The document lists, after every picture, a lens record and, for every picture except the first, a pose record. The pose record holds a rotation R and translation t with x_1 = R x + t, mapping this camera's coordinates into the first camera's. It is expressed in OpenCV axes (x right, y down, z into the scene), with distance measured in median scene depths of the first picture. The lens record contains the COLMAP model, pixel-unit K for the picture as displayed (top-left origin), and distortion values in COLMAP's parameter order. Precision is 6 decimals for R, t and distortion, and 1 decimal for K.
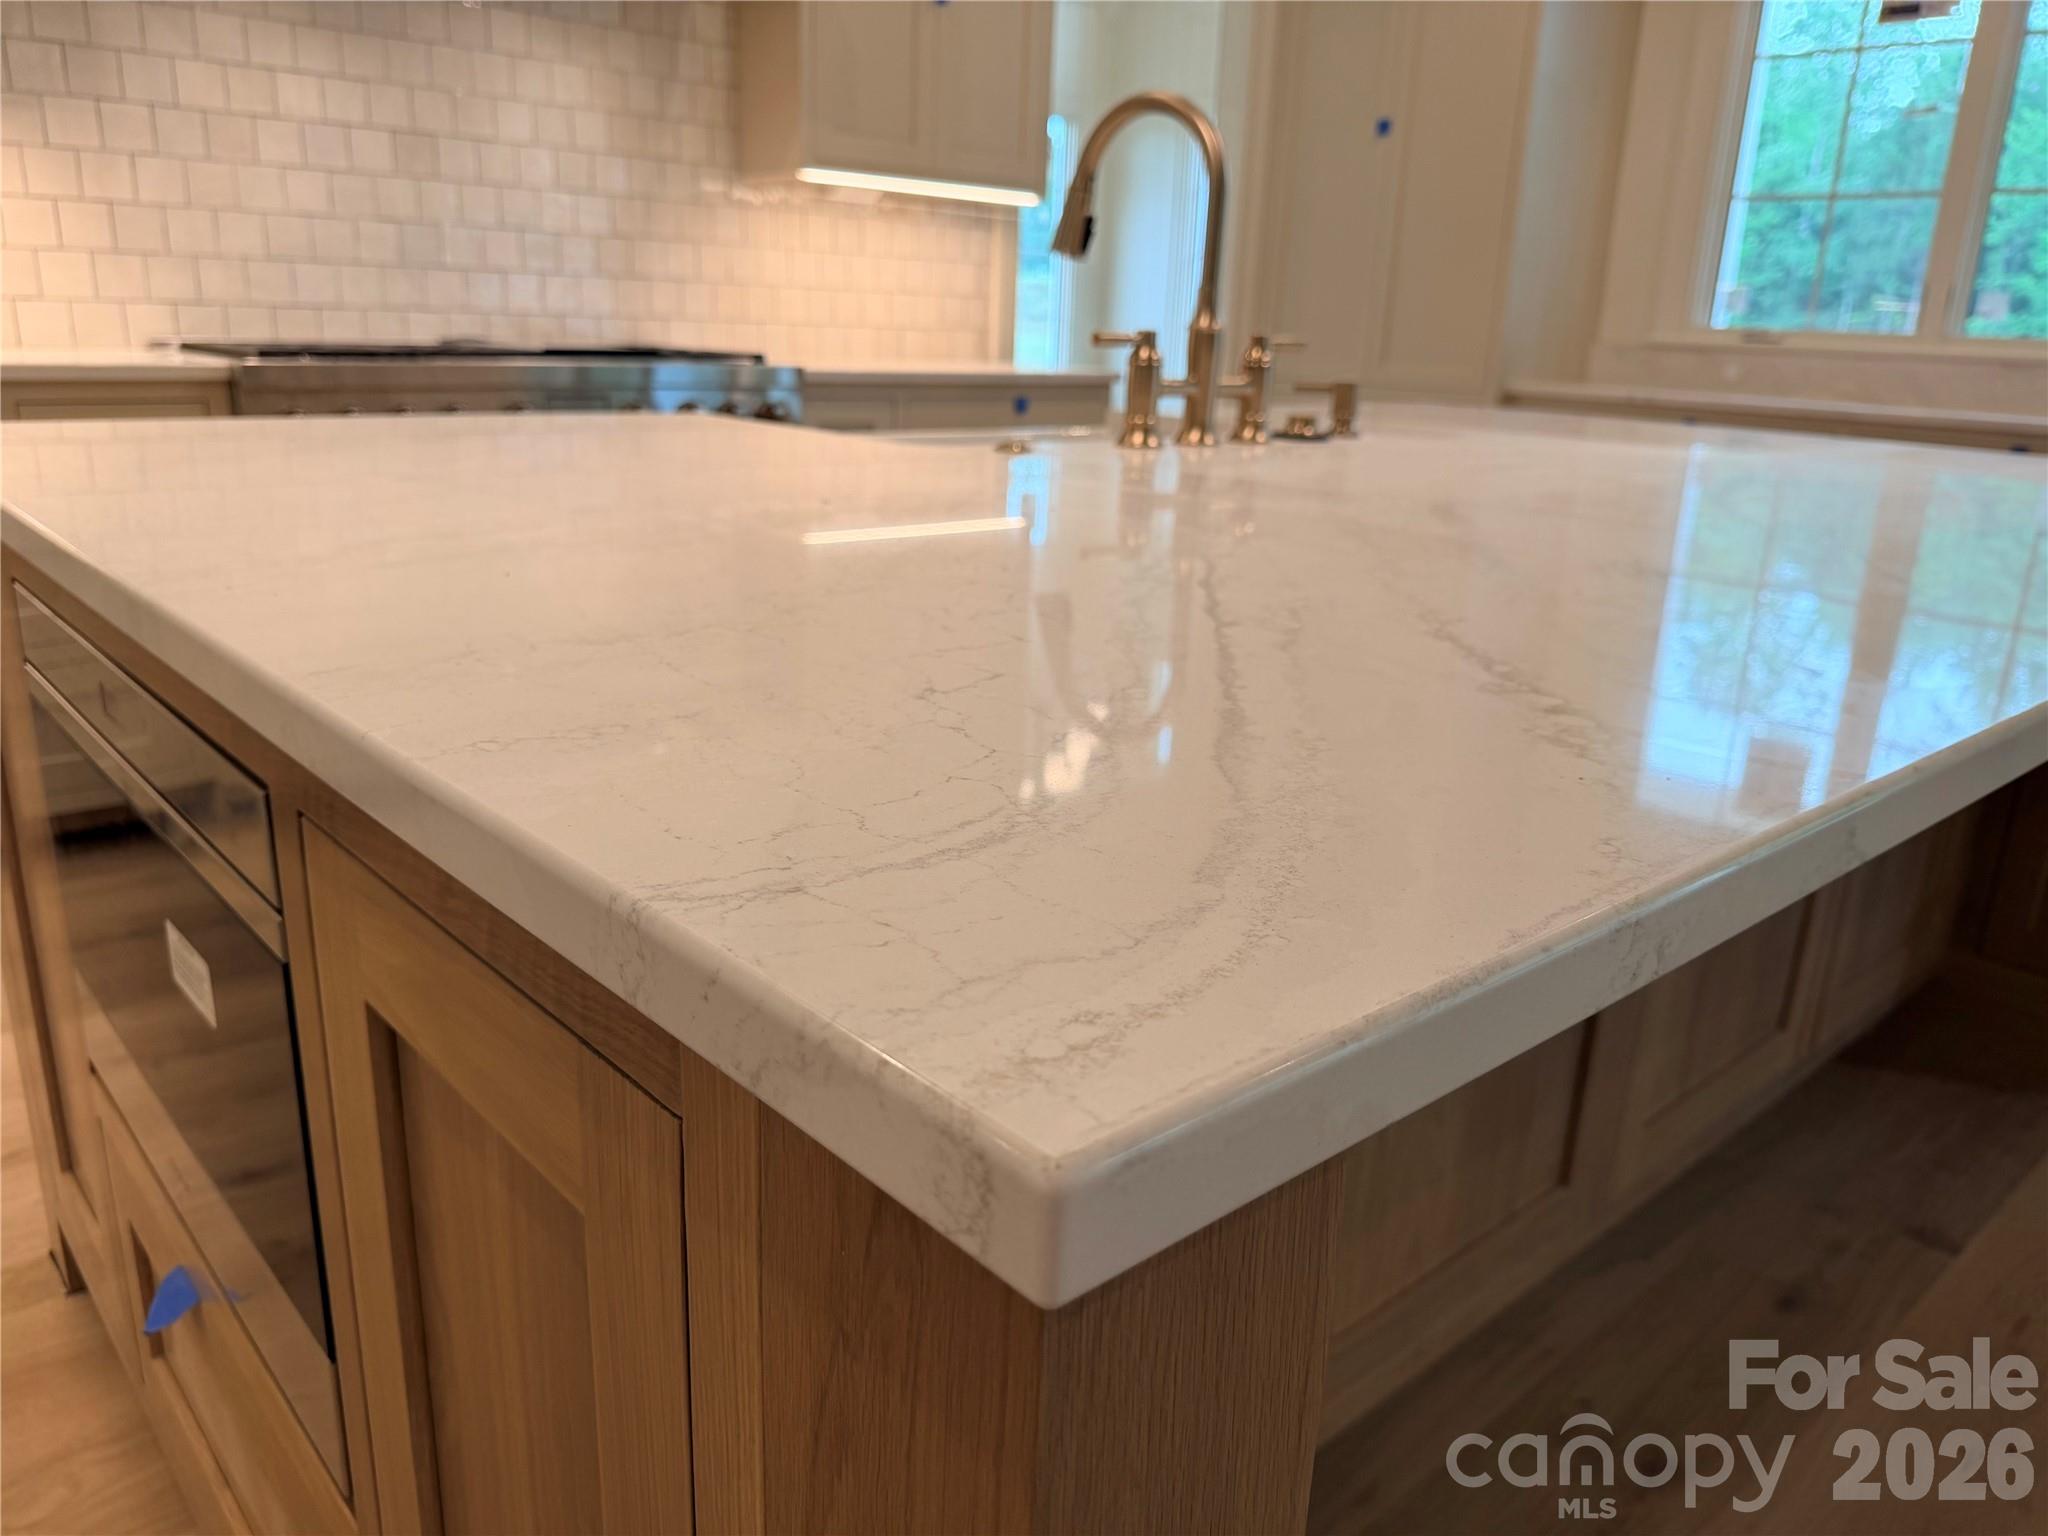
lens RADIAL K [[1475.3, 0, 1020.3], [0, 1475.3, 781.9], [0, 0, 1]] dist [0.034459, -0.053066]
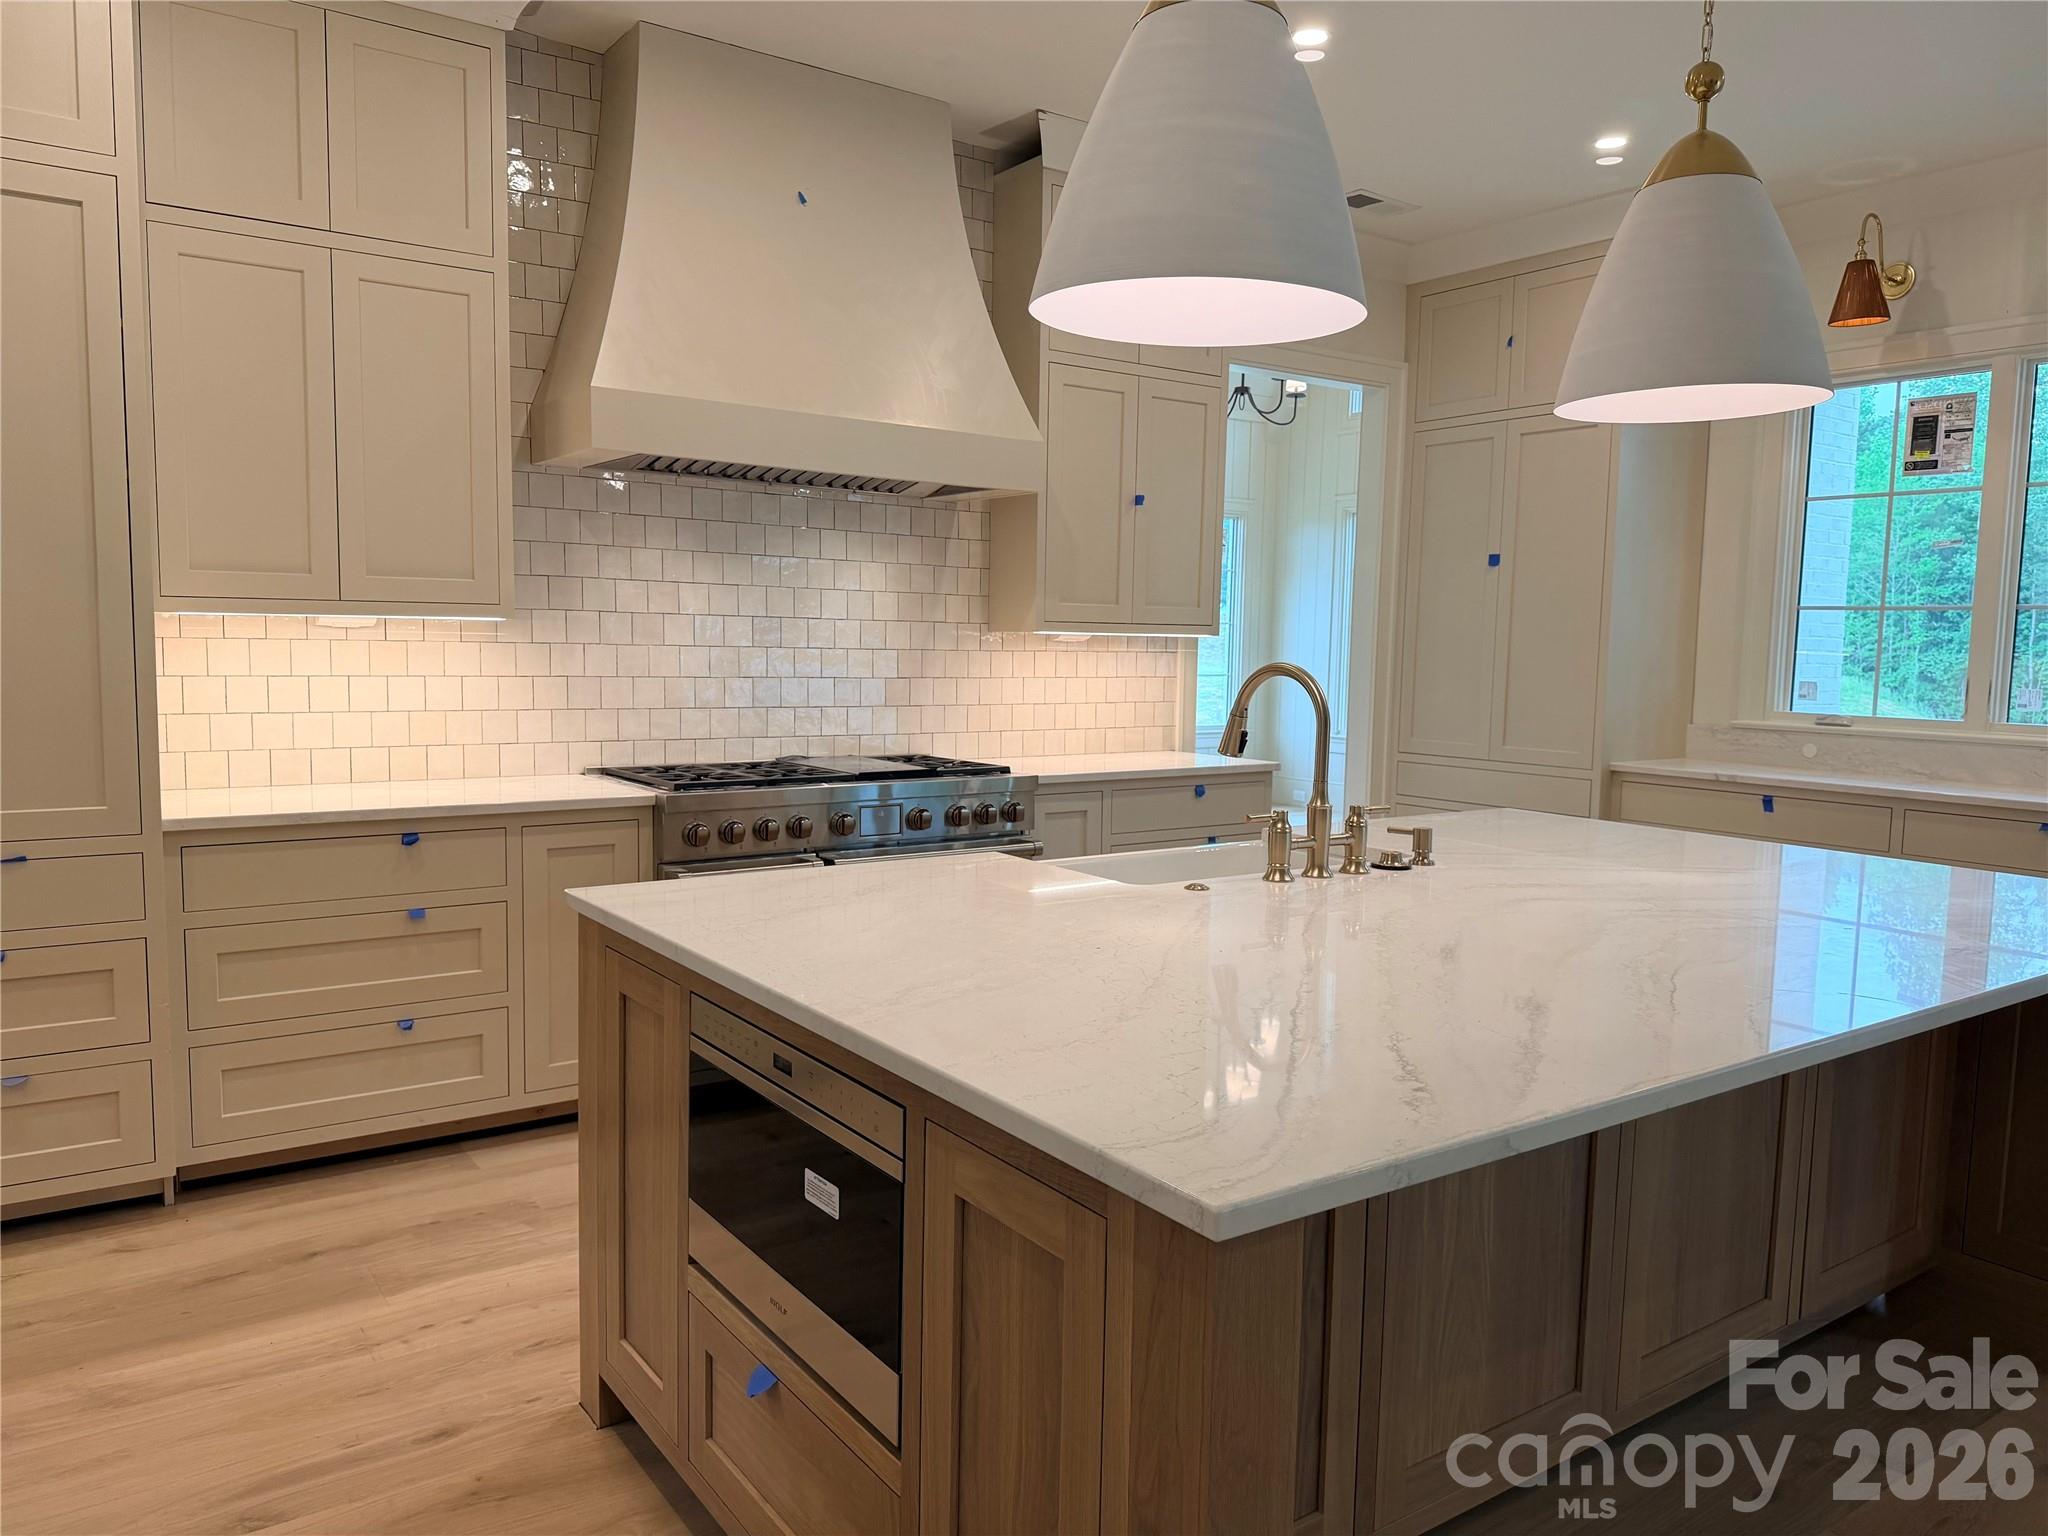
lens RADIAL K [[1475.3, 0, 1017.5], [0, 1475.3, 749.0], [0, 0, 1]] dist [0.034459, -0.053066]
pose [[0.992650, -0.008664, -0.120707, -0.002167], [-0.018322, 0.975178, -0.220663, -0.008403], [0.119623, 0.221253, 0.967852, -0.325561]]
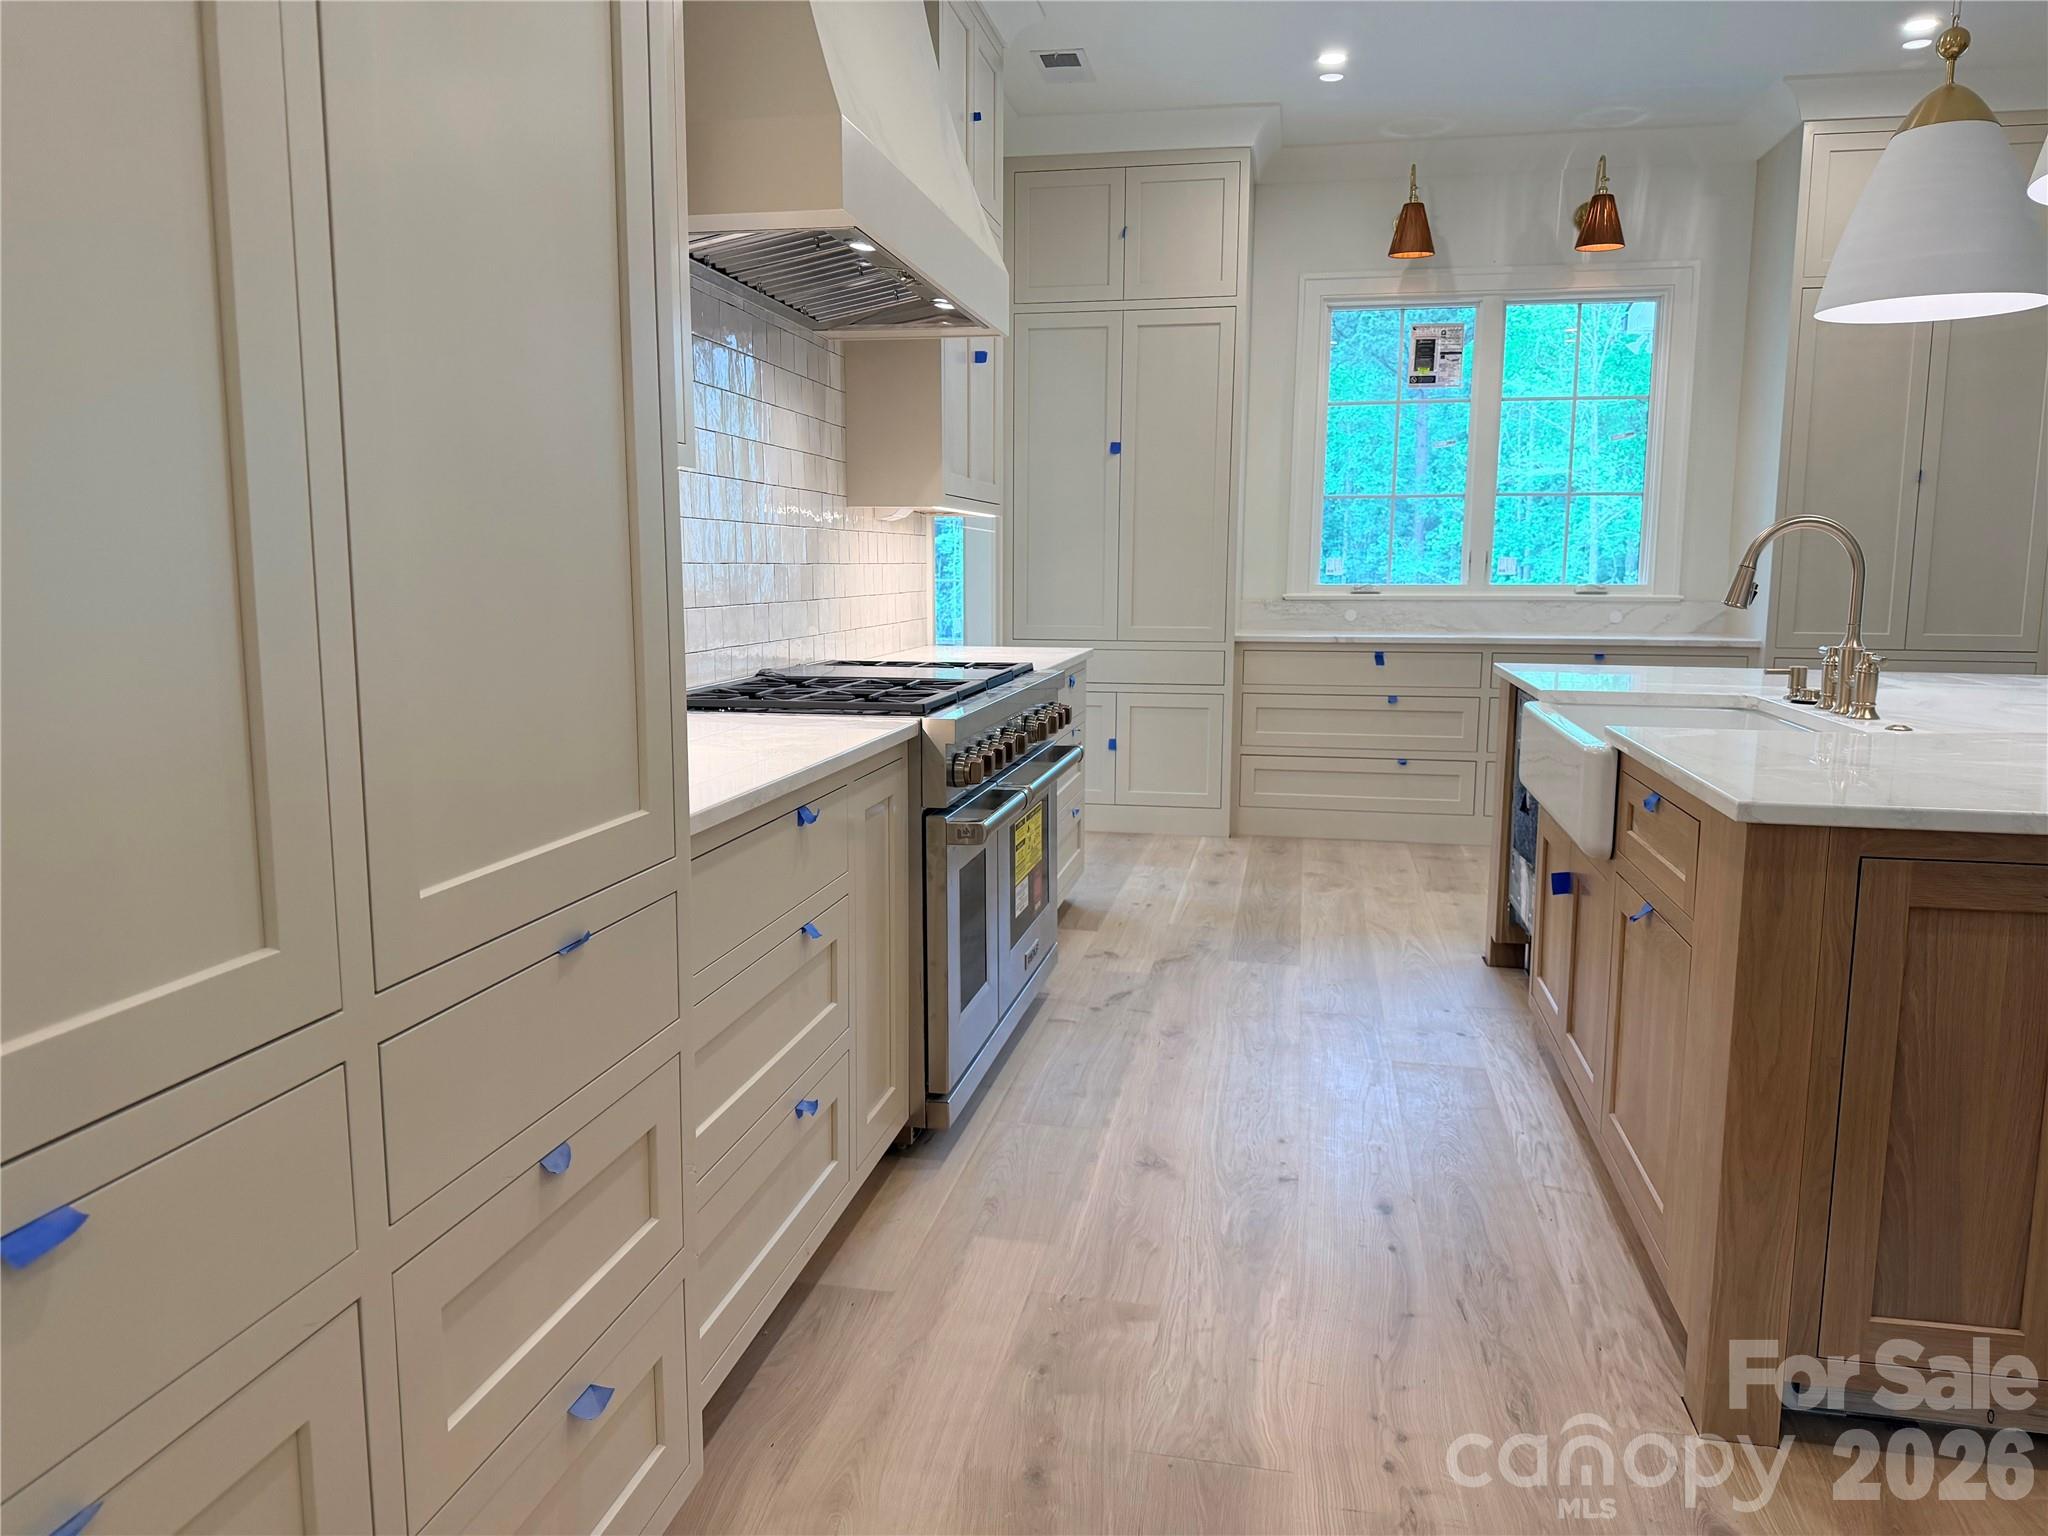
lens RADIAL K [[1475.3, 0, 1024.3], [0, 1475.3, 756.8], [0, 0, 1]] dist [0.034459, -0.053066]
pose [[0.794571, -0.115520, 0.596080, -0.930906], [0.204428, 0.975315, -0.083486, -0.132311], [-0.571722, 0.188191, 0.798573, 0.102797]]
